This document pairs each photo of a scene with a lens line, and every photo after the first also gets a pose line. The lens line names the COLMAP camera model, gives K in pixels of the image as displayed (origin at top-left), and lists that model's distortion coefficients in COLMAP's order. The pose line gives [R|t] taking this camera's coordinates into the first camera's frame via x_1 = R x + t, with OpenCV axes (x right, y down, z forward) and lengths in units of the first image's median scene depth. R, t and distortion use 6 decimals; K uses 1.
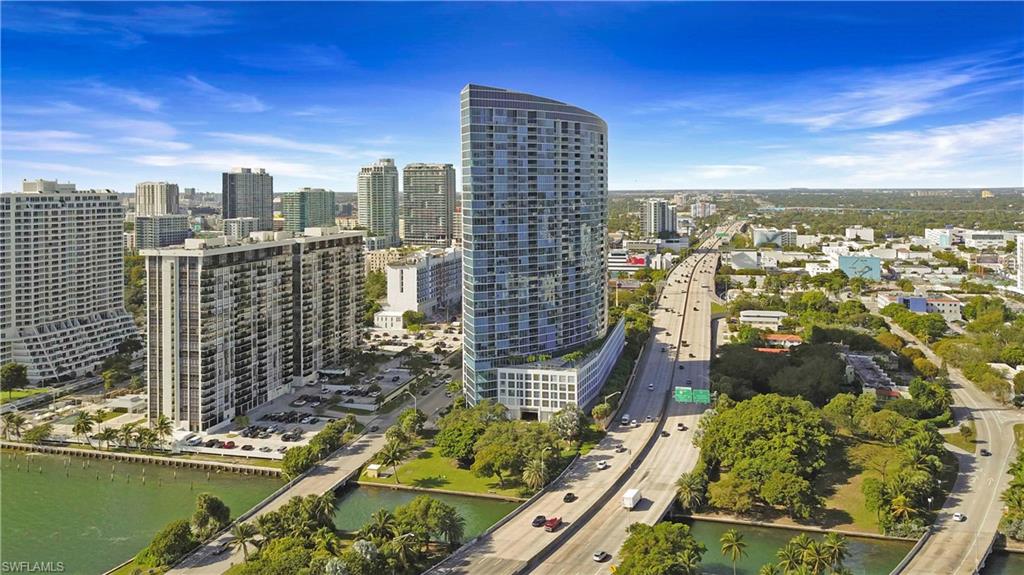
lens RADIAL K [[737.4, 0, 548.3], [0, 737.4, 242.6], [0, 0, 1]] dist [0.002282, -0.007307]
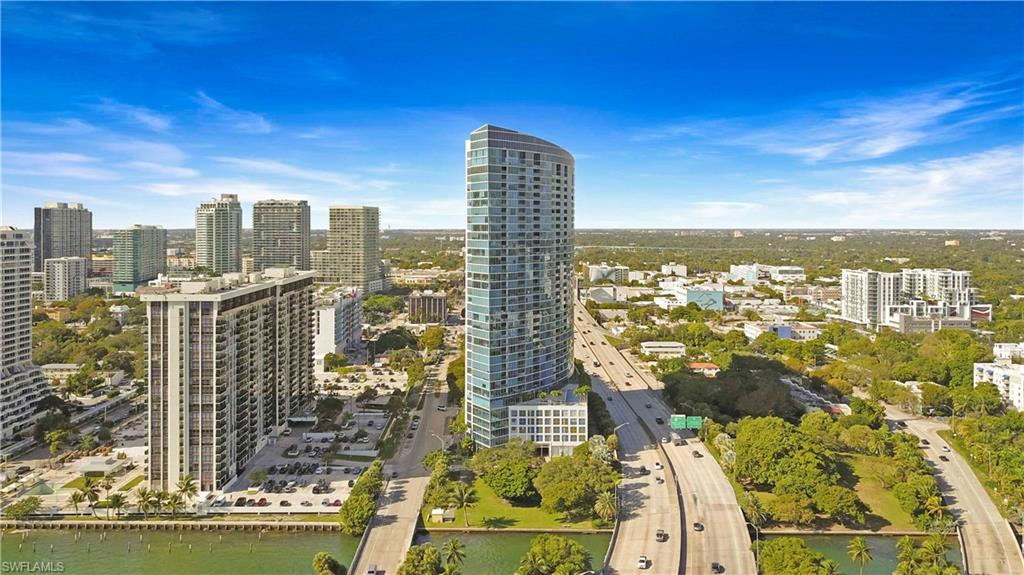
lens RADIAL K [[719.7, 0, 508.4], [0, 719.7, 341.4], [0, 0, 1]] dist [-0.002616, 0.000959]
pose [[0.974438, -0.030972, 0.222513, -0.308885], [0.012322, 0.996329, 0.084717, 0.000496], [-0.224320, -0.079810, 0.971242, 0.066497]]
